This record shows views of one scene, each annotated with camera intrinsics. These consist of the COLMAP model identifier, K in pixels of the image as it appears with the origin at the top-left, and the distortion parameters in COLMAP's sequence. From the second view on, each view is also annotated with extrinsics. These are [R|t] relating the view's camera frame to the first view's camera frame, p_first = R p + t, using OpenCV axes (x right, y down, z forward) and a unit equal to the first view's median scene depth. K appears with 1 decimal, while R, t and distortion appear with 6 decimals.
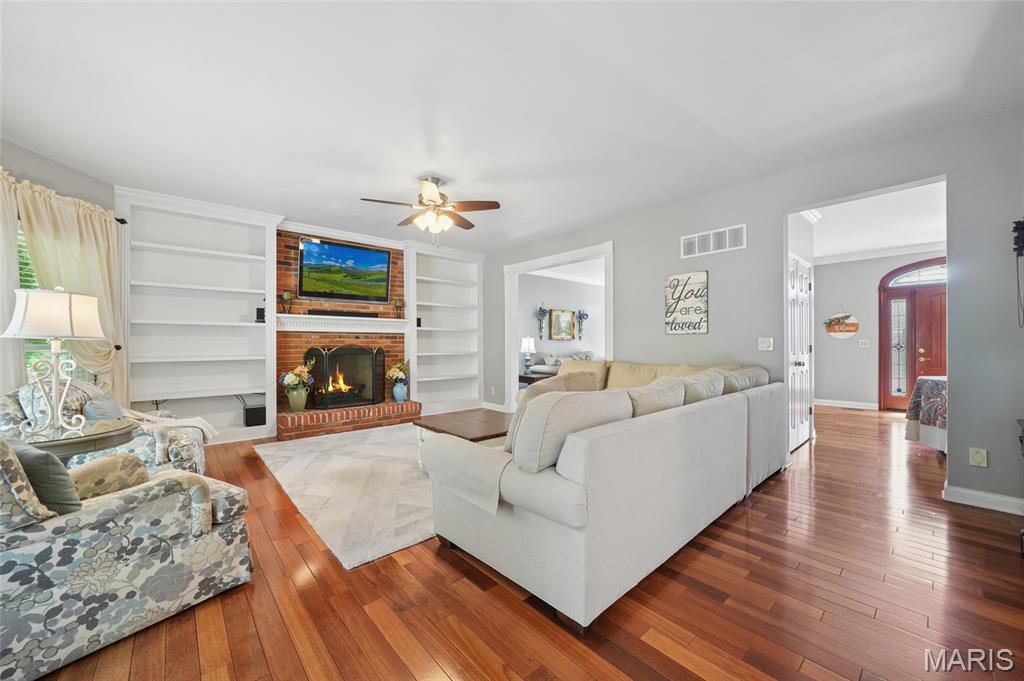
lens RADIAL K [[382.8, 0, 510.8], [0, 382.8, 342.3], [0, 0, 1]] dist [-0.011137, -0.000433]
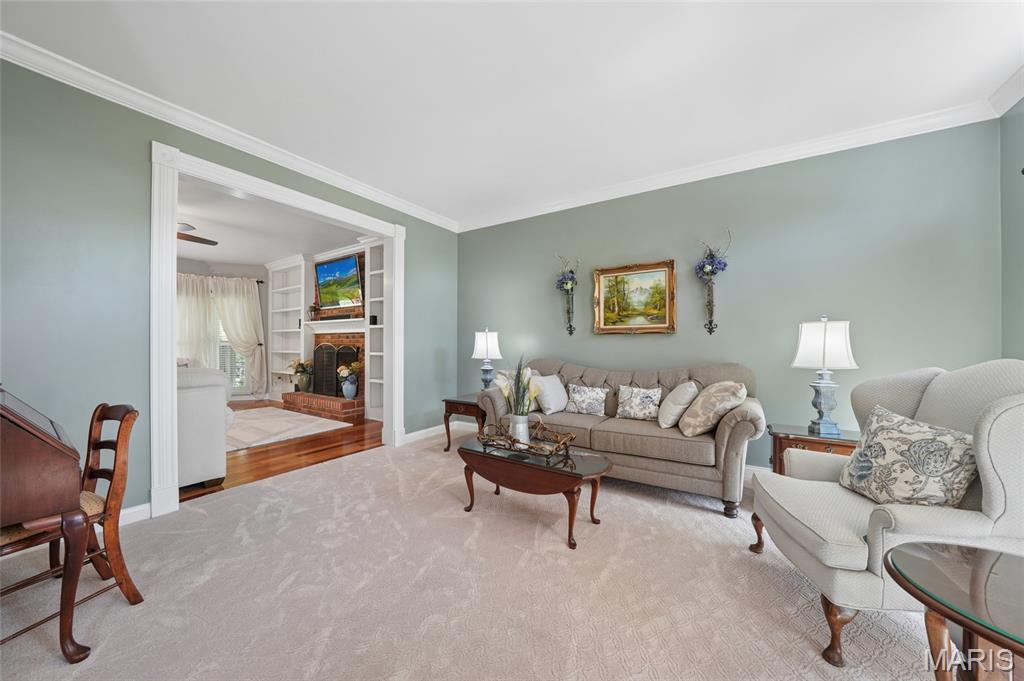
lens RADIAL K [[359.0, 0, 517.1], [0, 359.0, 343.0], [0, 0, 1]] dist [-0.021306, 0.001562]
pose [[0.267782, 0.001671, -0.963478, 0.731085], [0.004560, 0.999985, 0.003001, 0.003654], [0.963469, -0.005198, 0.267771, 1.137536]]
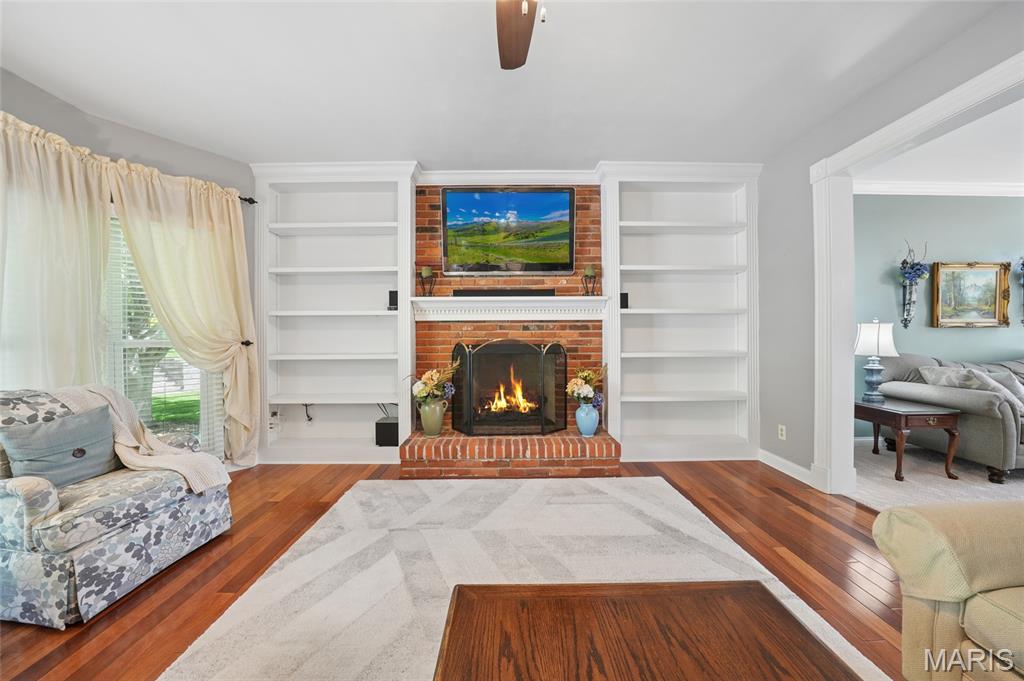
lens RADIAL K [[359.0, 0, 510.1], [0, 359.0, 339.7], [0, 0, 1]] dist [-0.021306, 0.001562]
pose [[0.757879, 0.001019, -0.652394, -0.016029], [0.006660, 0.999935, 0.009299, 0.001137], [0.652361, -0.011393, 0.757823, 0.482524]]
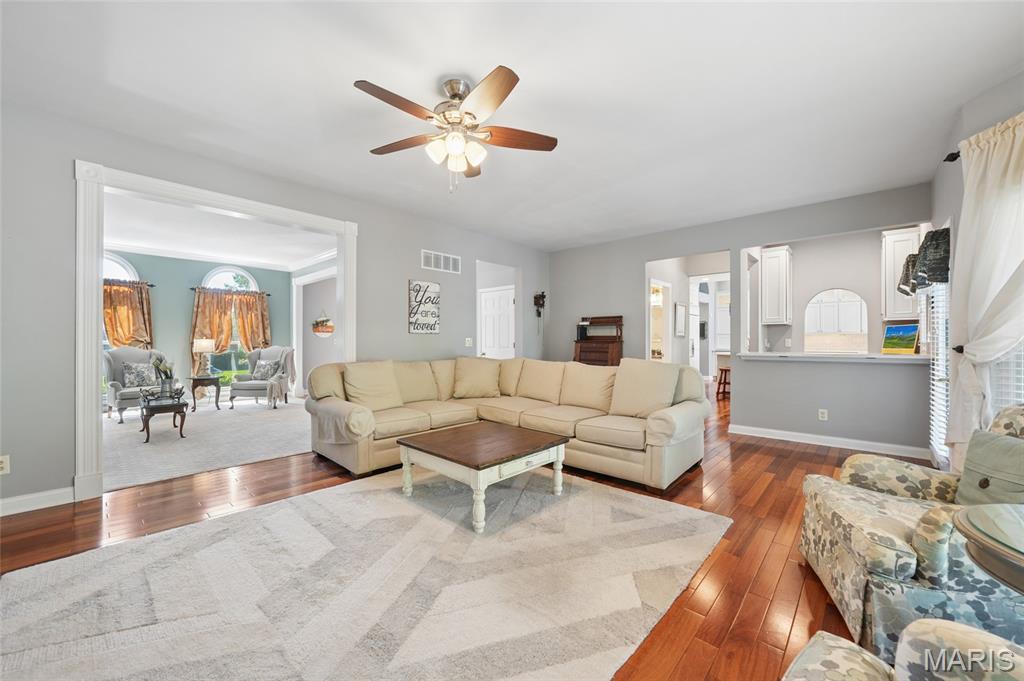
lens RADIAL K [[382.8, 0, 515.1], [0, 382.8, 340.4], [0, 0, 1]] dist [-0.011137, -0.000433]
pose [[-0.095182, 0.003801, 0.995453, -0.527940], [-0.005056, 0.999978, -0.004302, 0.002352], [-0.995447, -0.005442, -0.095160, 0.600357]]
